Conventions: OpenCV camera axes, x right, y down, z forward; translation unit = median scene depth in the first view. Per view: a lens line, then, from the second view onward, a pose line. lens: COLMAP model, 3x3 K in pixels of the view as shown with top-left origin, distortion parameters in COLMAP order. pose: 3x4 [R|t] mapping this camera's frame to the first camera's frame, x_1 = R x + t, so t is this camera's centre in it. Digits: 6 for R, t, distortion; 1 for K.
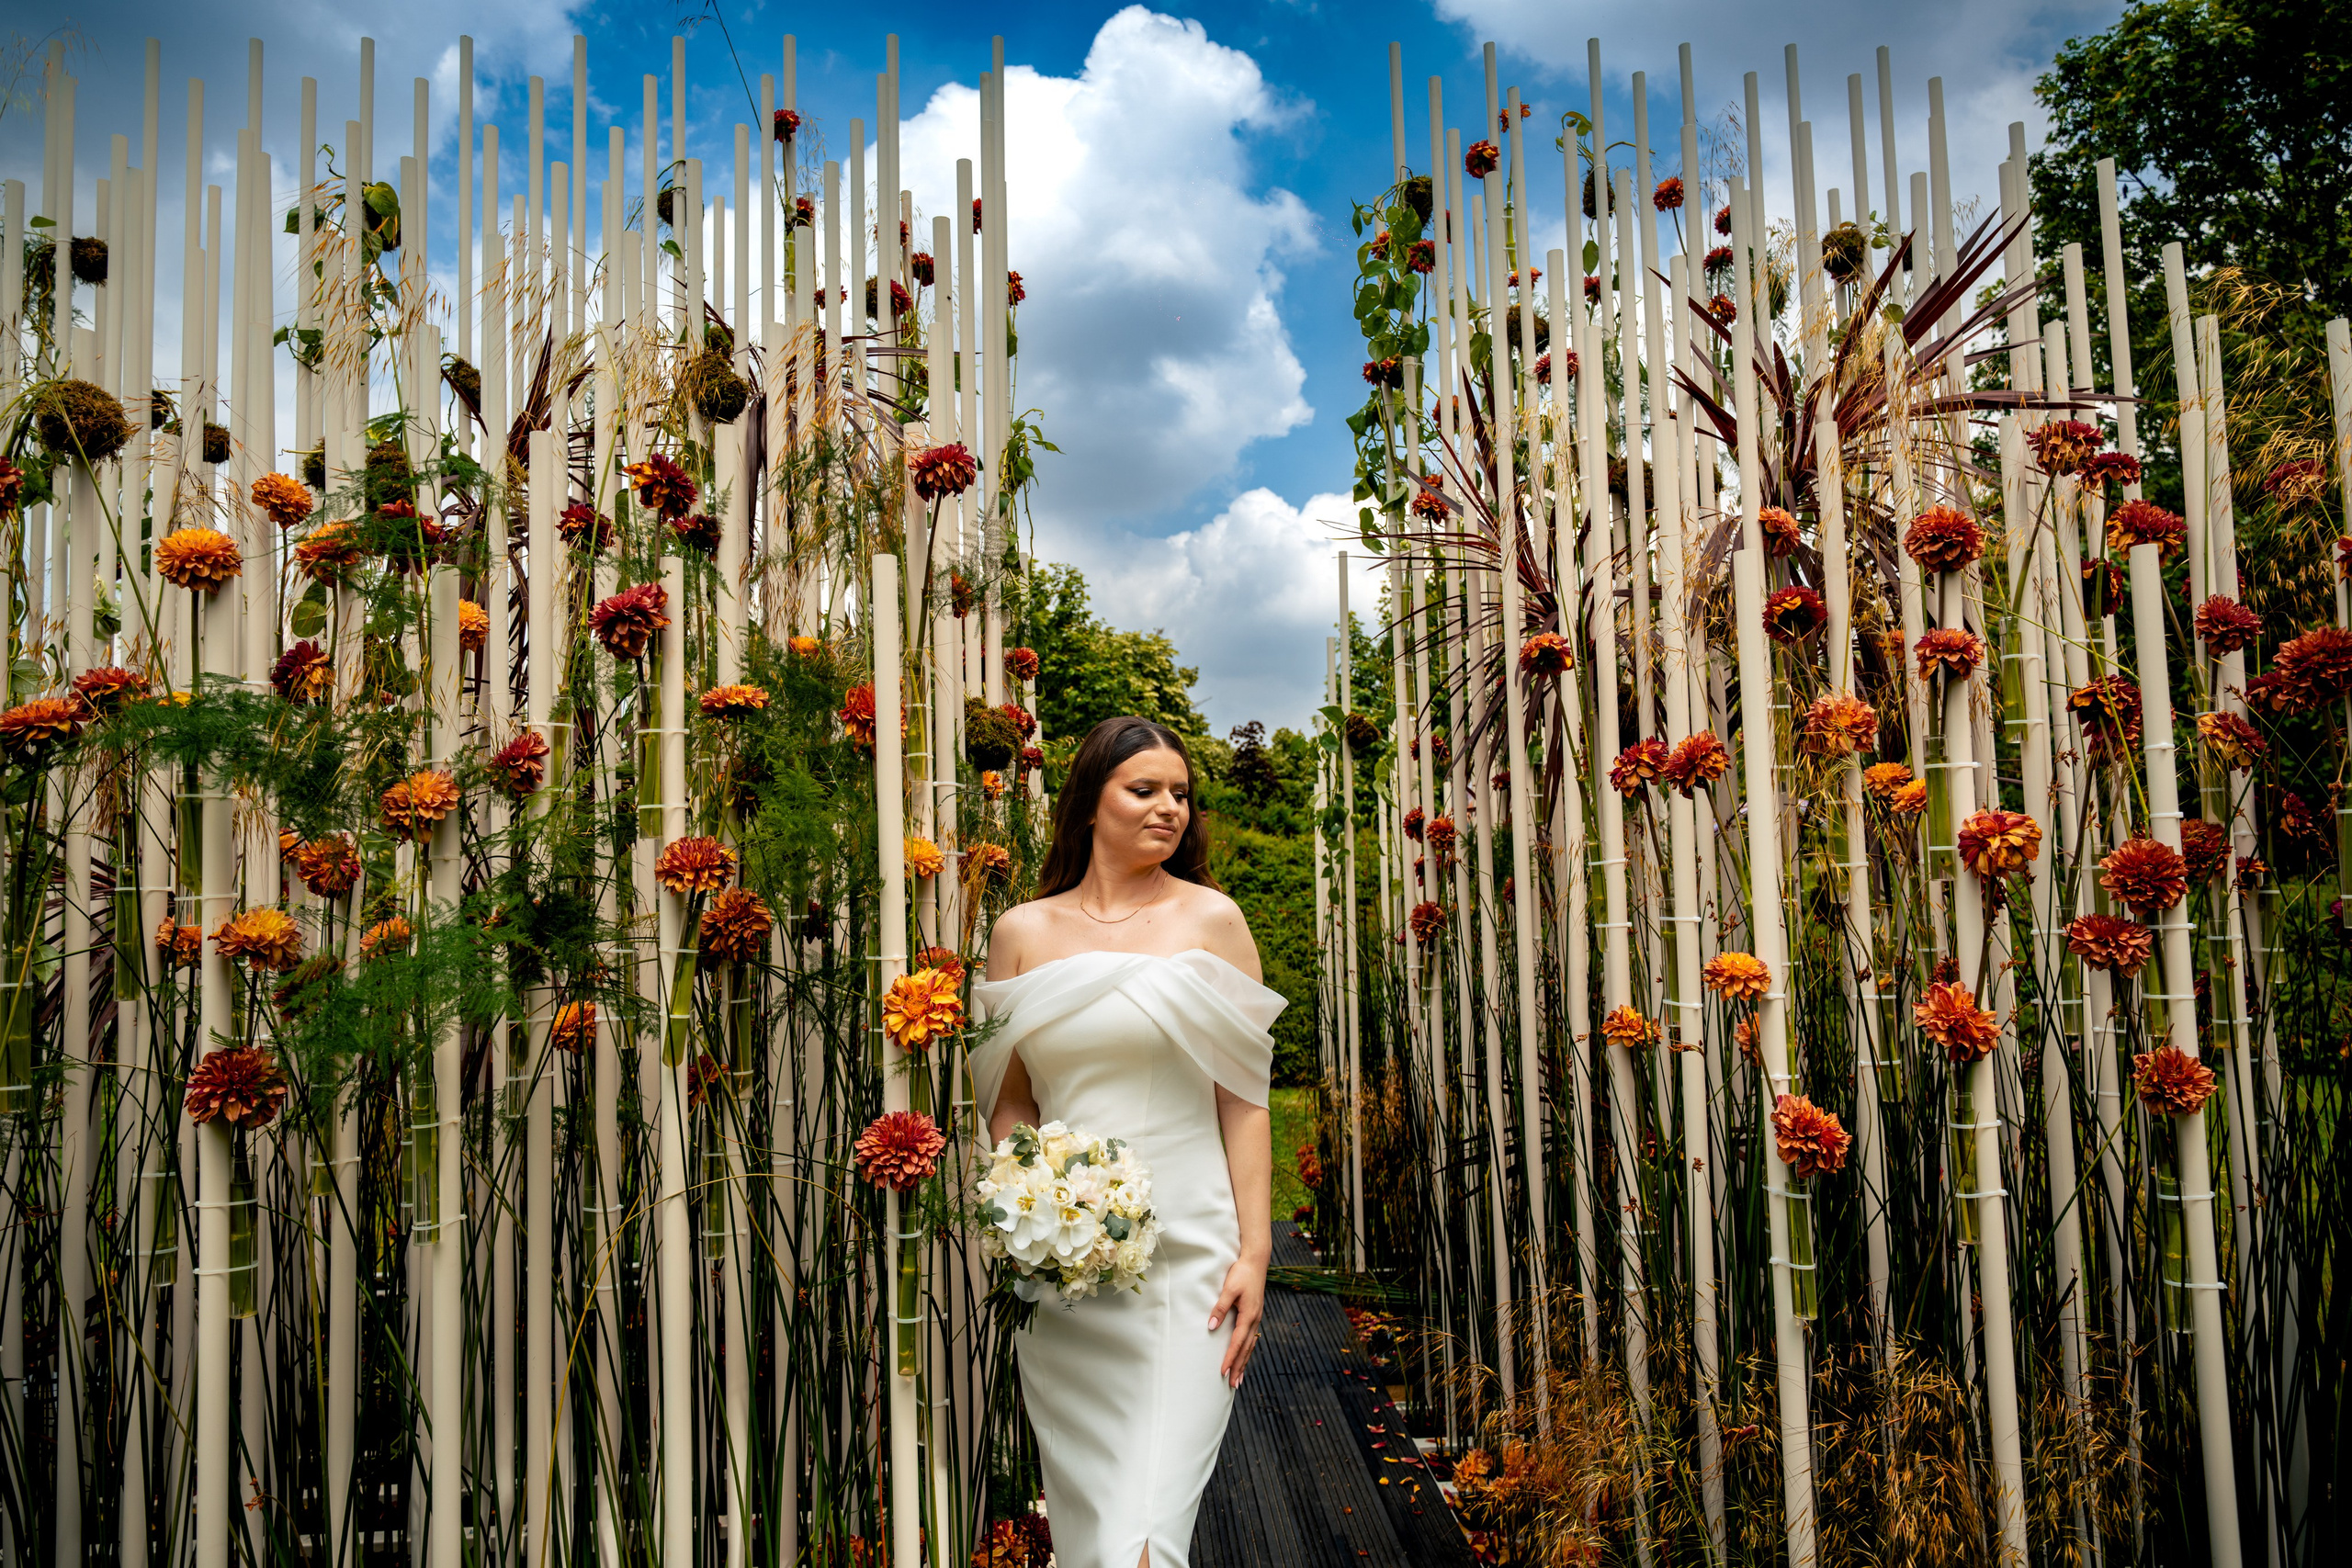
lens RADIAL K [[1467.2, 0, 1176.4], [0, 1467.2, 785.5], [0, 0, 1]] dist [-0.003131, -0.002150]
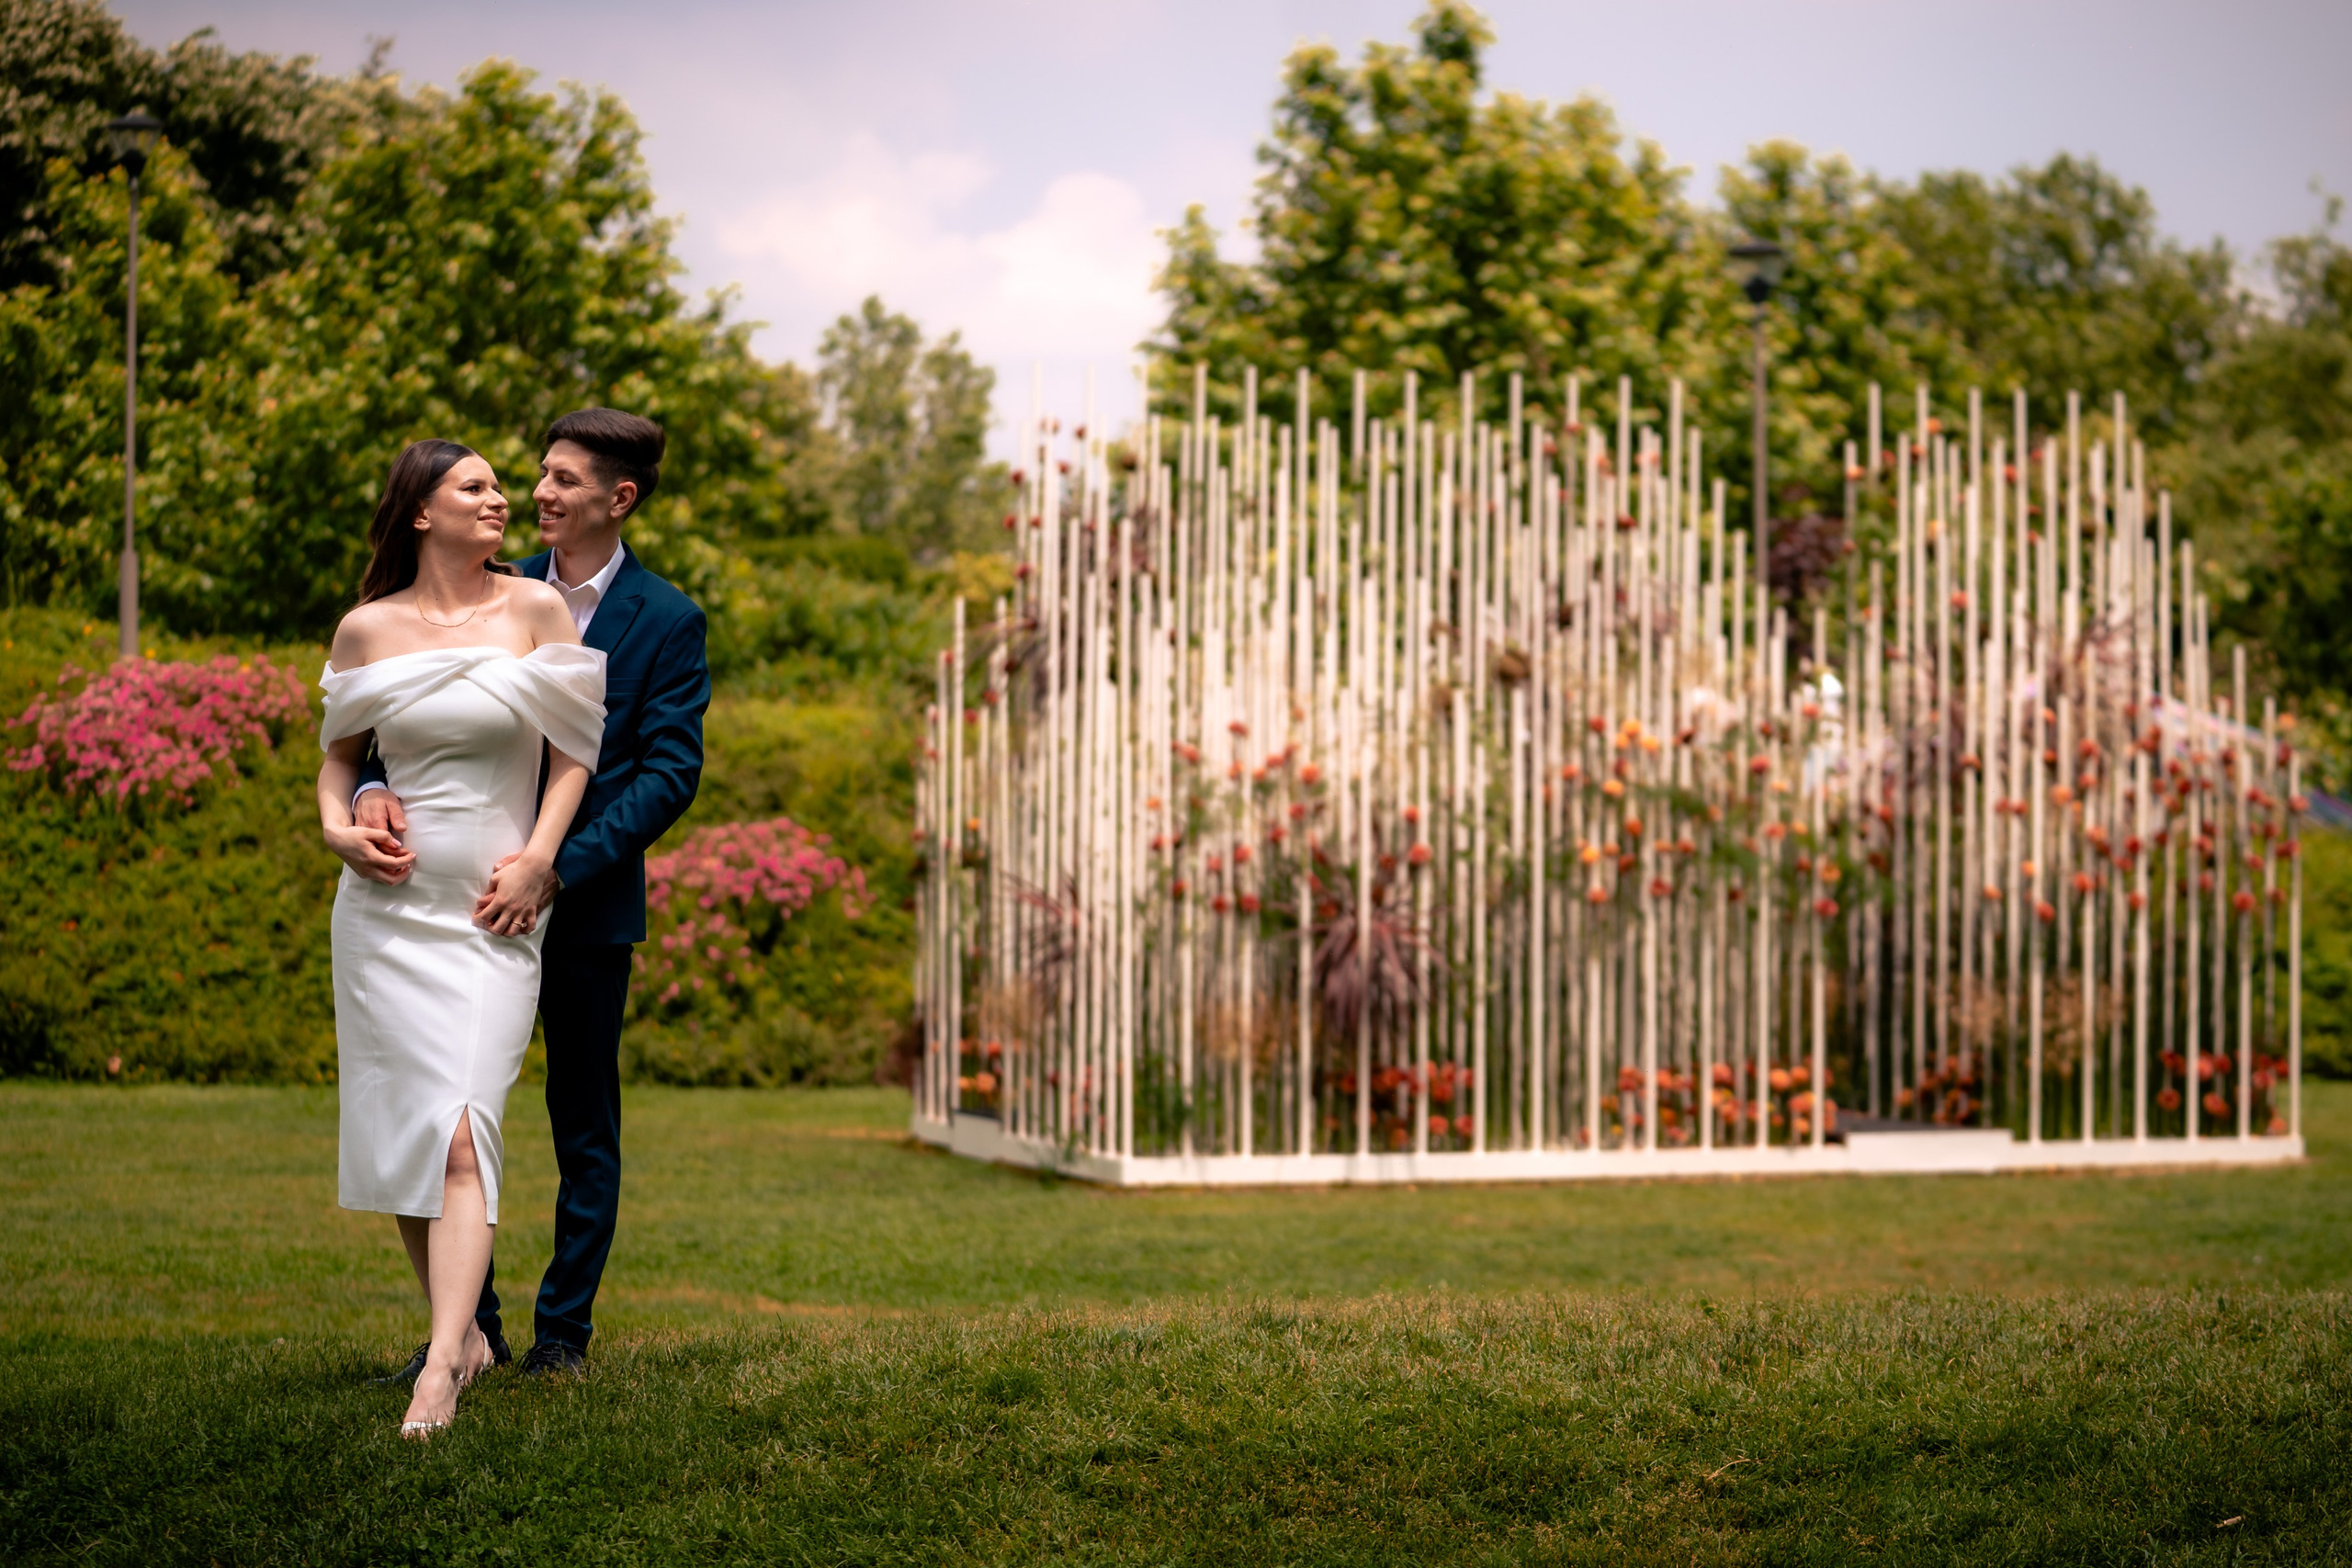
lens RADIAL K [[5546.5, 0, 1194.9], [0, 5546.5, 777.5], [0, 0, 1]] dist [-0.294032, 0.000000]
pose [[0.973634, 0.031355, 0.225949, -2.439537], [-0.045323, 0.997351, 0.056898, -0.405651], [-0.223566, -0.065639, 0.972476, -6.099221]]
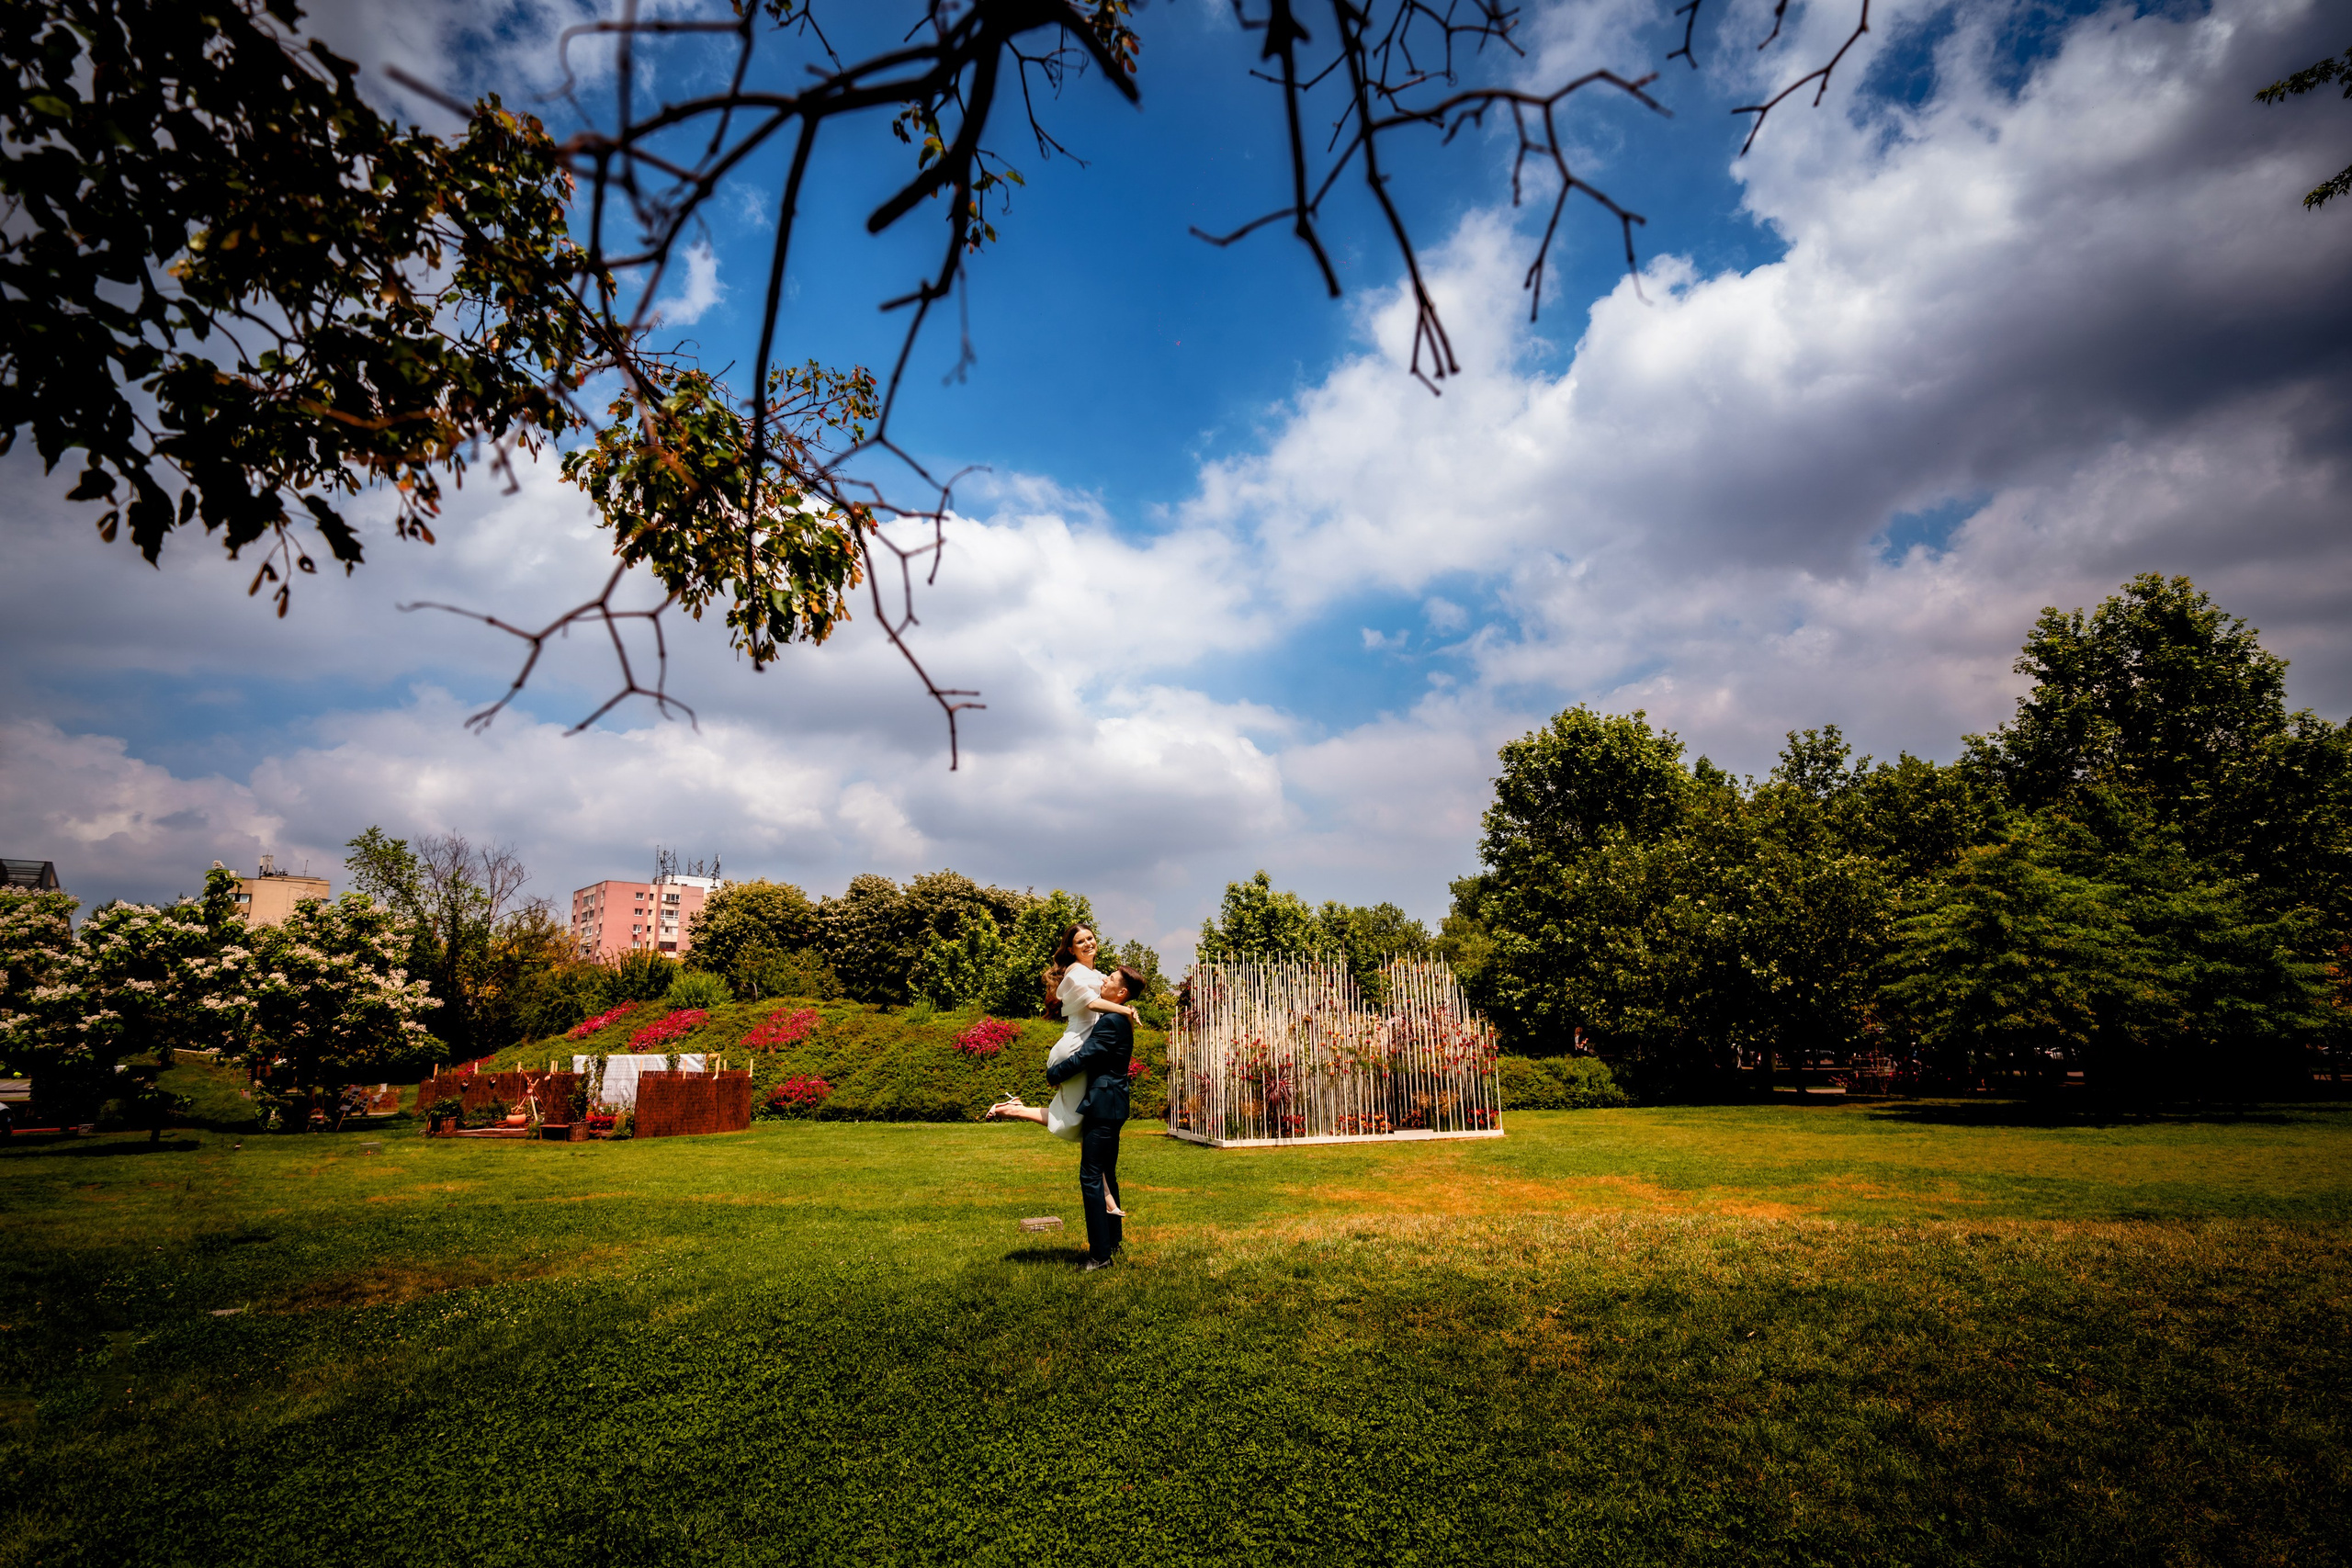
lens RADIAL K [[1132.3, 0, 1177.3], [0, 1132.3, 821.3], [0, 0, 1]] dist [0.011733, 0.000129]
pose [[0.977722, 0.049744, 0.203926, -2.478359], [-0.022798, 0.990932, -0.132417, -0.400676], [-0.208664, 0.124818, 0.969990, -5.327829]]
